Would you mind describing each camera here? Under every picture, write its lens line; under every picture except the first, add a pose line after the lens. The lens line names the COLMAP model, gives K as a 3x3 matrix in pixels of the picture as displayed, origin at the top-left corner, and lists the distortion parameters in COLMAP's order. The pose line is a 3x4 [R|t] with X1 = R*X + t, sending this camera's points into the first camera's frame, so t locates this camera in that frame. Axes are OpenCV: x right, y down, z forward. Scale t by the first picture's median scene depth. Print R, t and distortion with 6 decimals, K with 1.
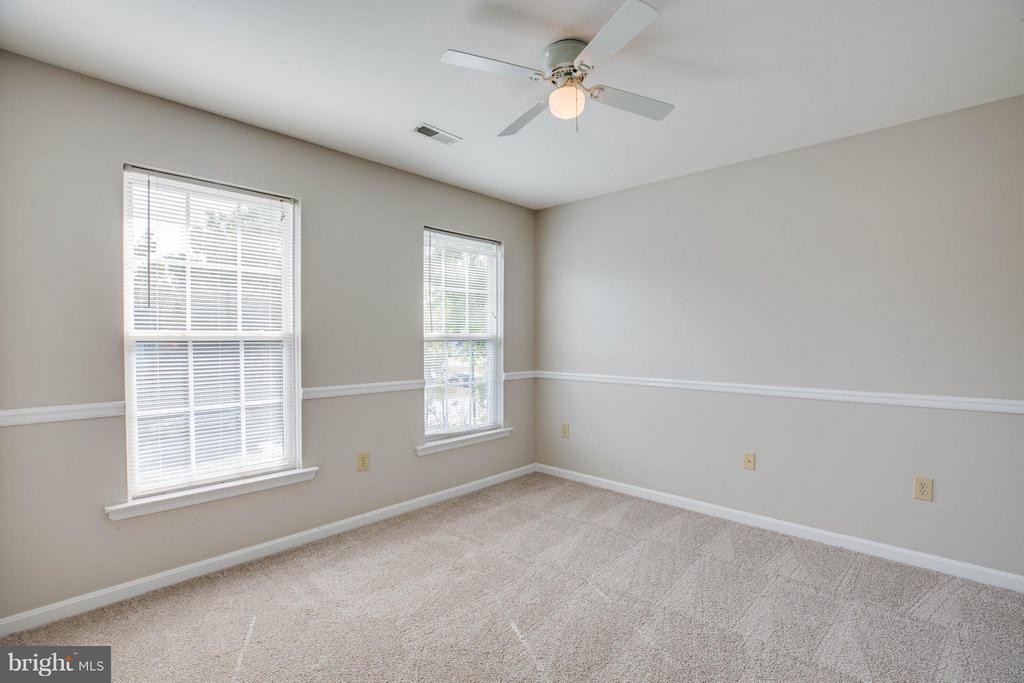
lens RADIAL K [[463.8, 0, 512.0], [0, 463.8, 341.5], [0, 0, 1]] dist [-0.020795, 0.000557]
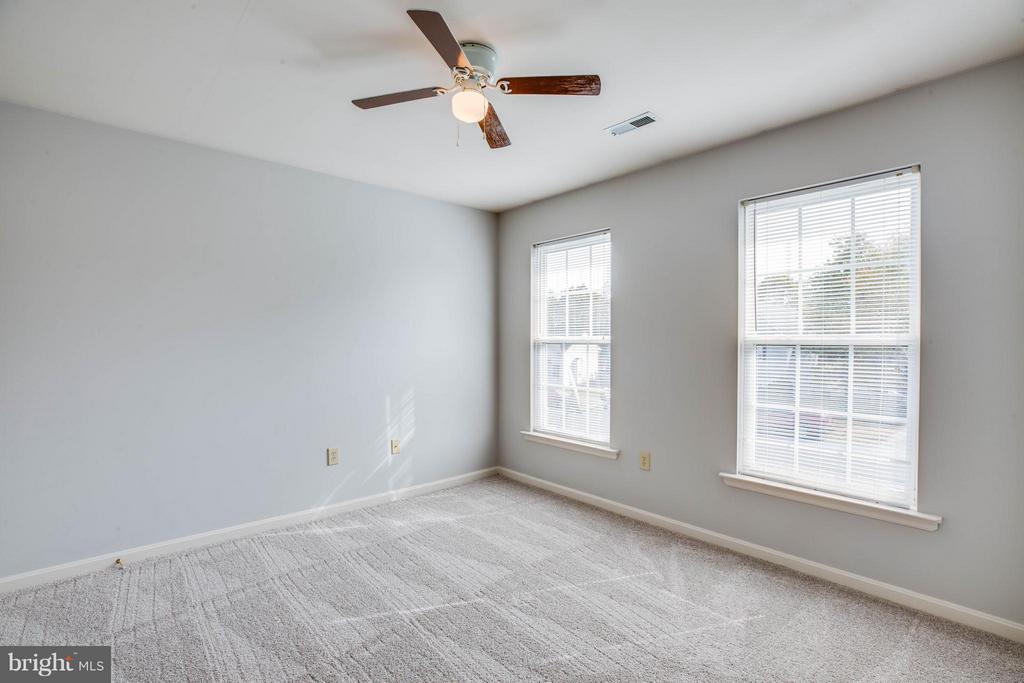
lens RADIAL K [[463.8, 0, 512.0], [0, 463.8, 341.5], [0, 0, 1]] dist [-0.020795, 0.000557]
pose [[-0.073212, 0.002815, -0.997312, 0.425984], [-0.011535, 0.999927, 0.003669, -0.004326], [0.997250, 0.011772, -0.073174, 0.449230]]
